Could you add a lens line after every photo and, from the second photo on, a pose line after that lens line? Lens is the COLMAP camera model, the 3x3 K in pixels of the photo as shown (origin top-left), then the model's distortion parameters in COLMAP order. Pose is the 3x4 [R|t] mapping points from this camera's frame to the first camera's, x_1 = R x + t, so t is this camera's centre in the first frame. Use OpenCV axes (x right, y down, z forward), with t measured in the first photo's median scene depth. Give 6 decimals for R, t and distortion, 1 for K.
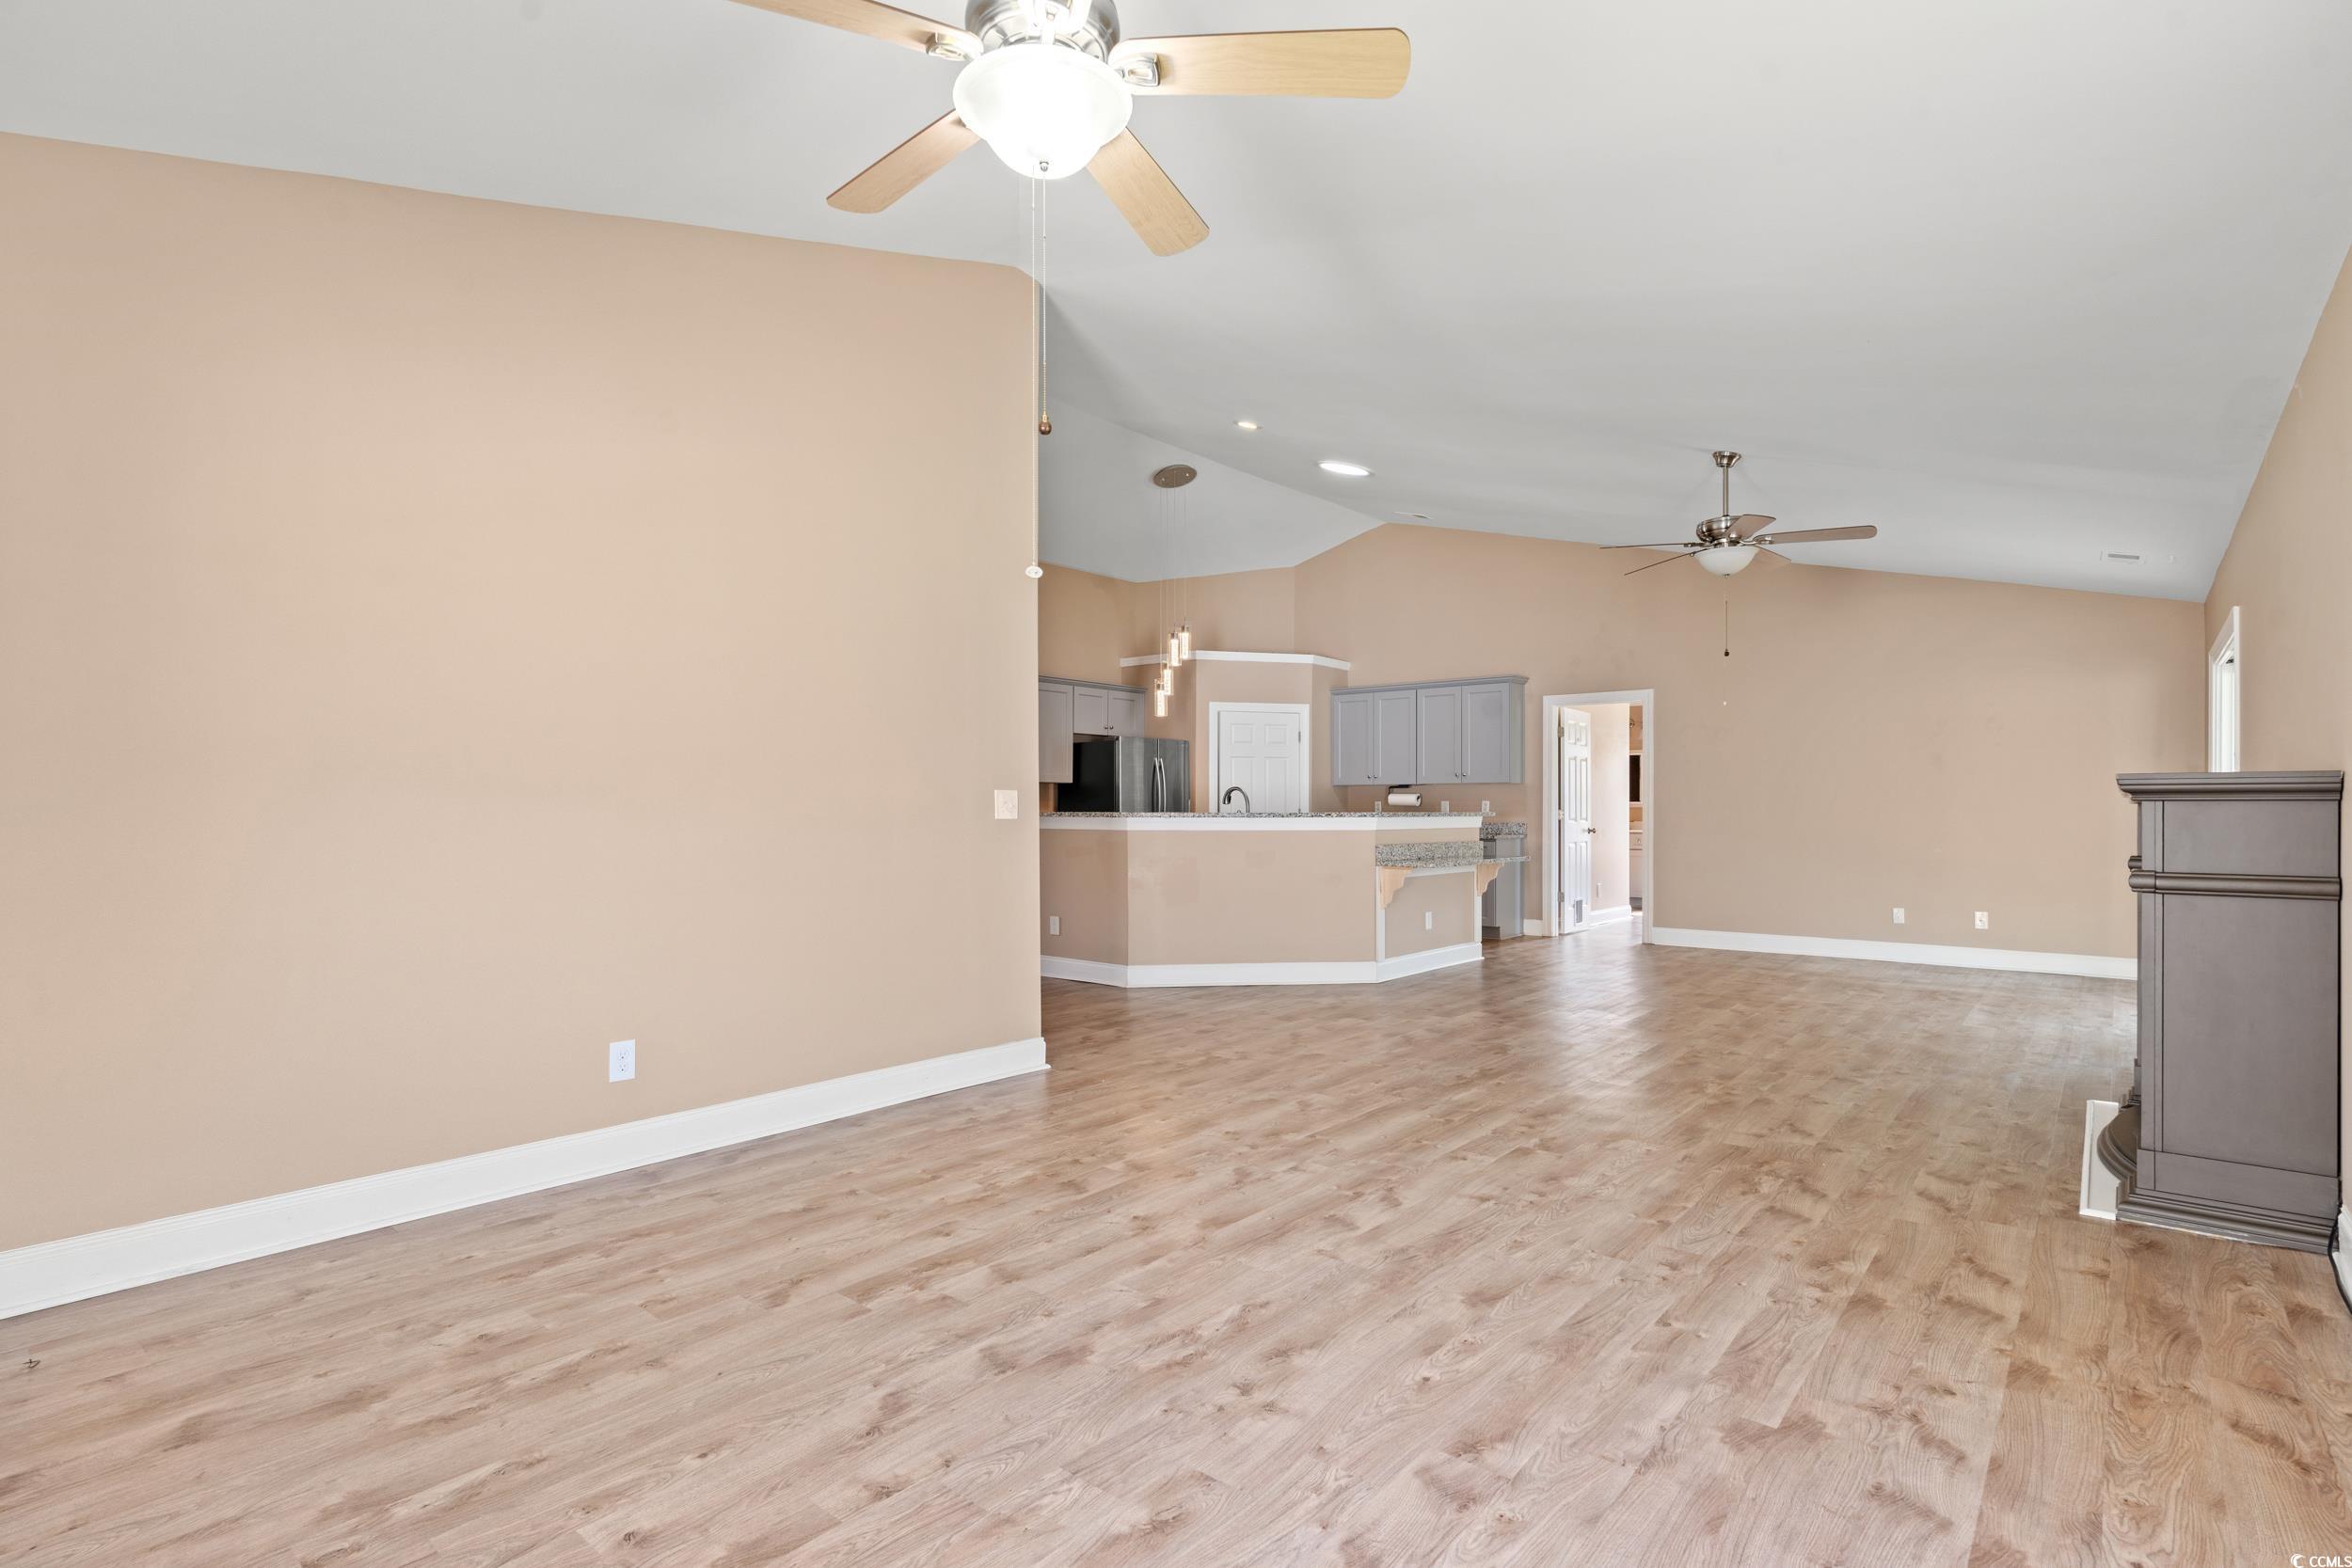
lens RADIAL K [[1124.6, 0, 1172.7], [0, 1124.6, 792.6], [0, 0, 1]] dist [0.003890, 0.000905]
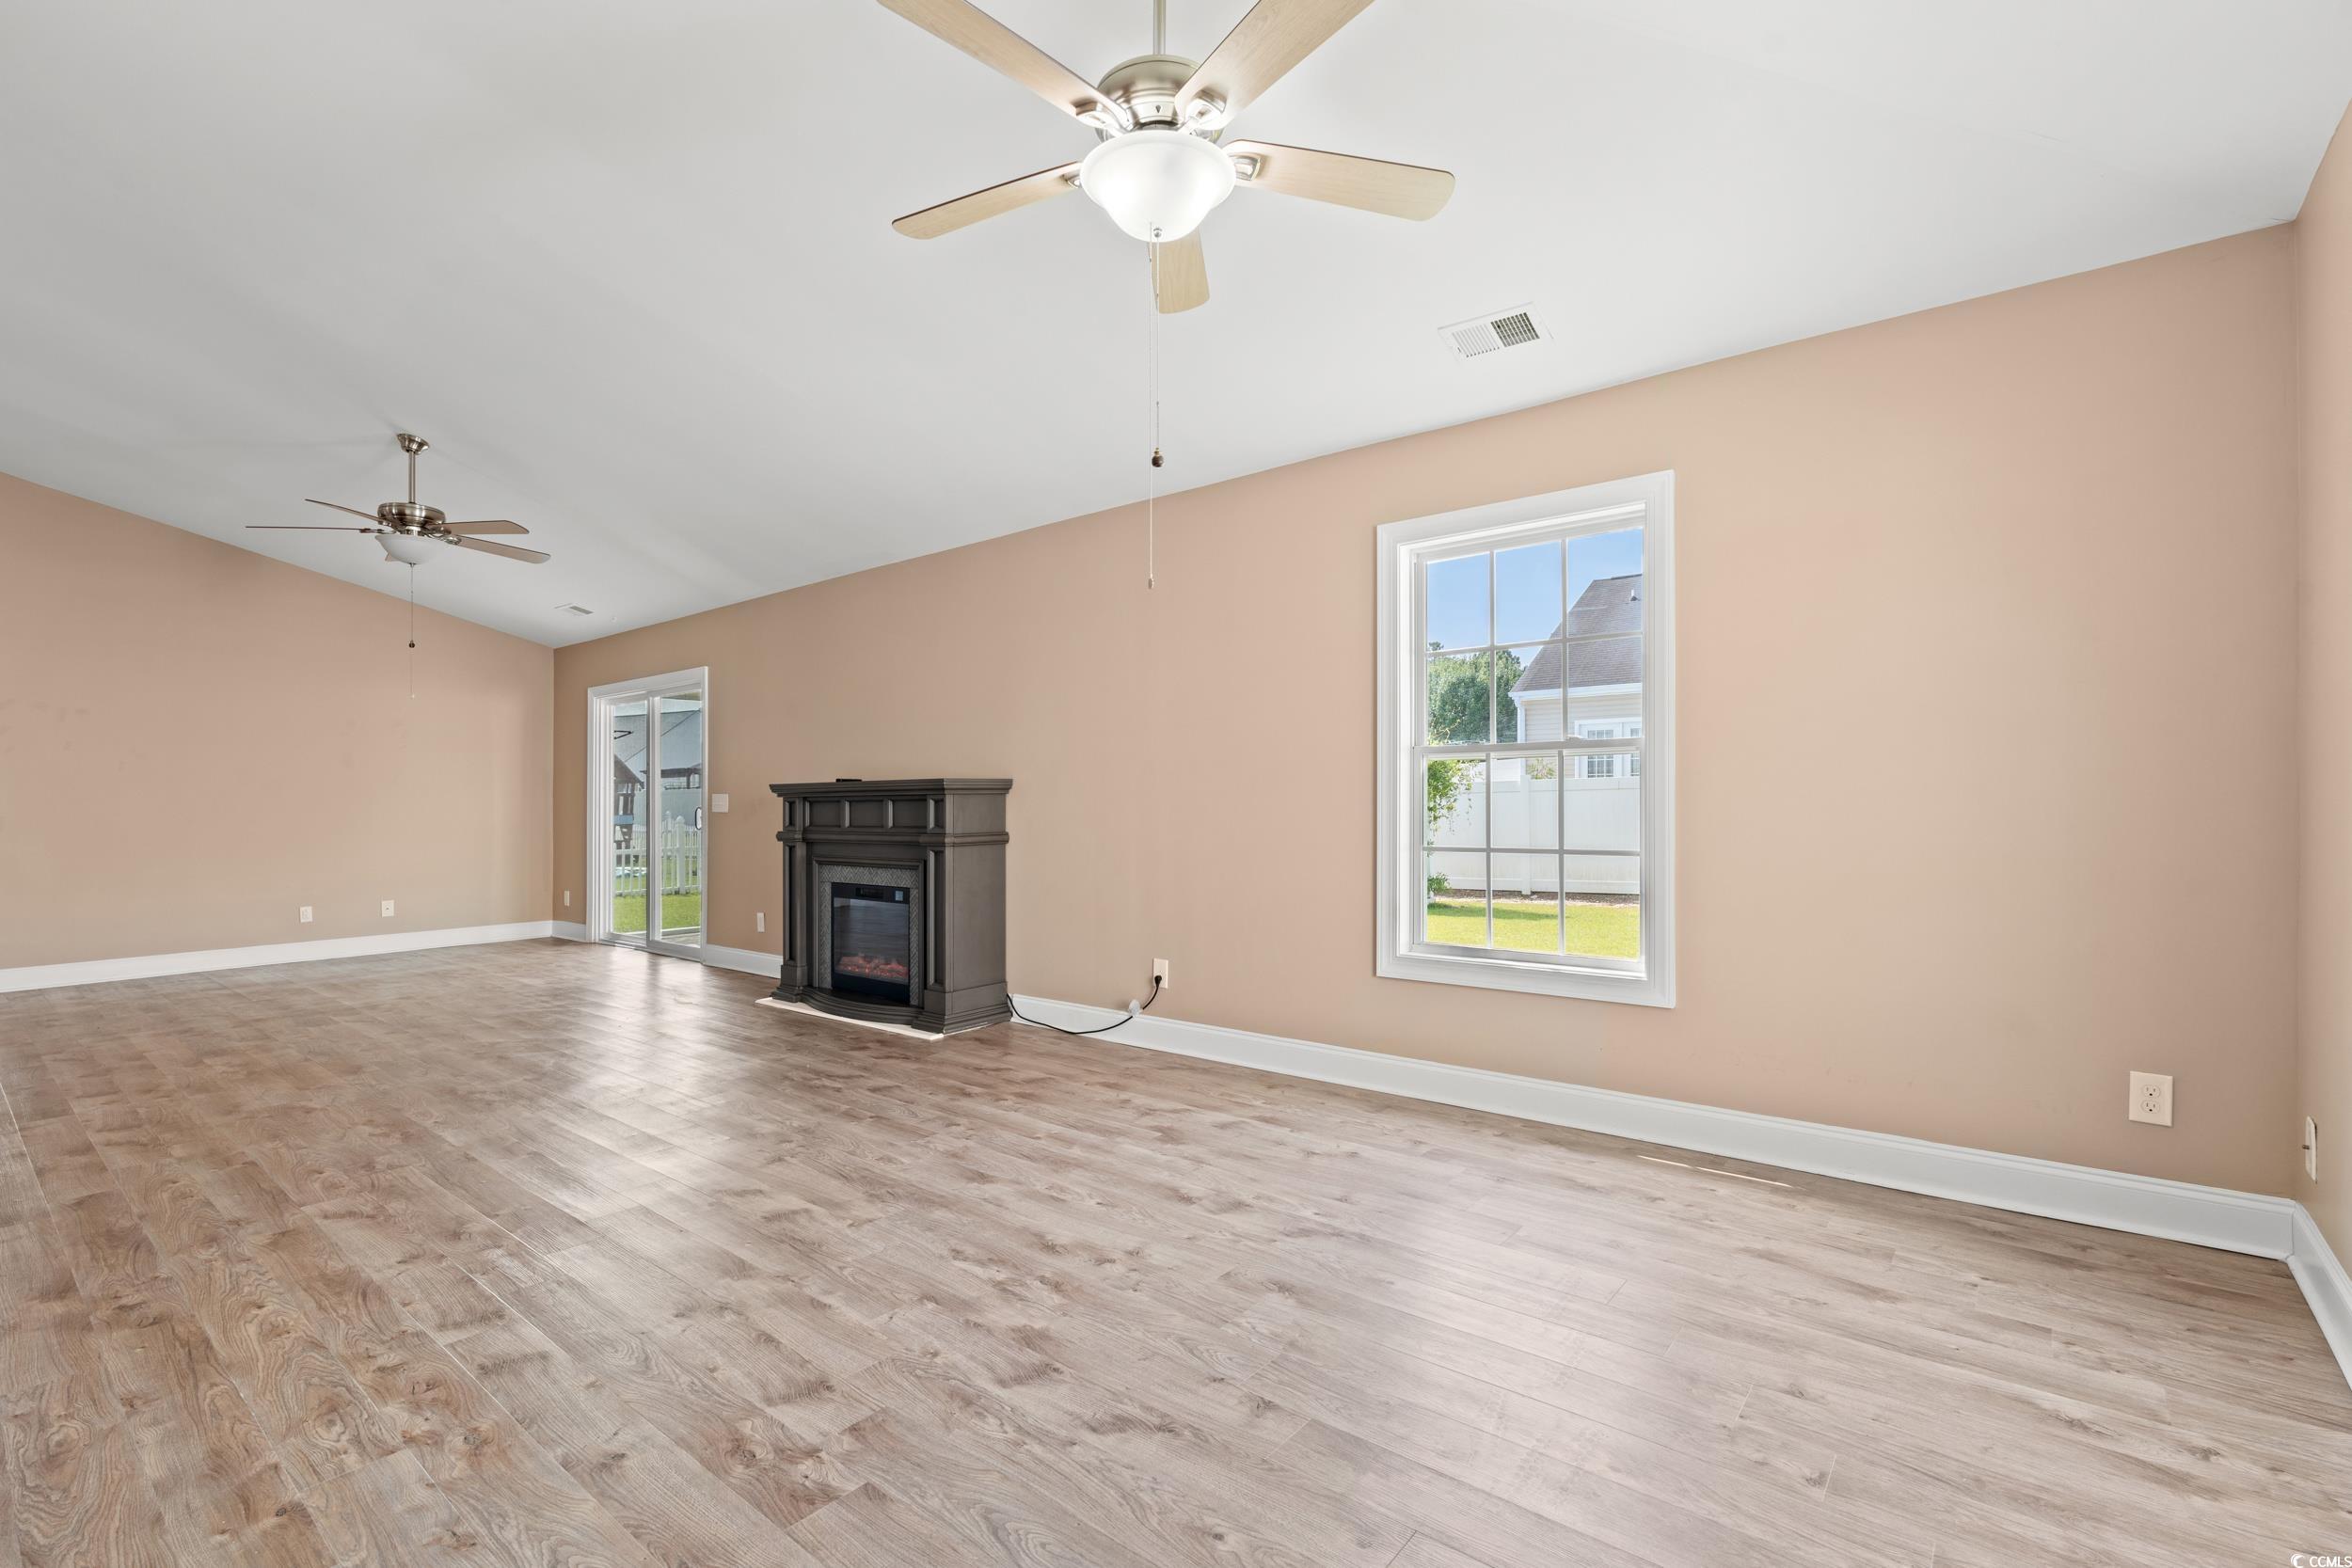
lens RADIAL K [[1059.2, 0, 1176.8], [0, 1059.2, 797.7], [0, 0, 1]] dist [-0.000535, -0.000186]
pose [[-0.014033, 0.000738, 0.999901, -0.894791], [-0.003764, 0.999993, -0.000791, 0.015414], [-0.999894, -0.003775, -0.014030, 0.759596]]
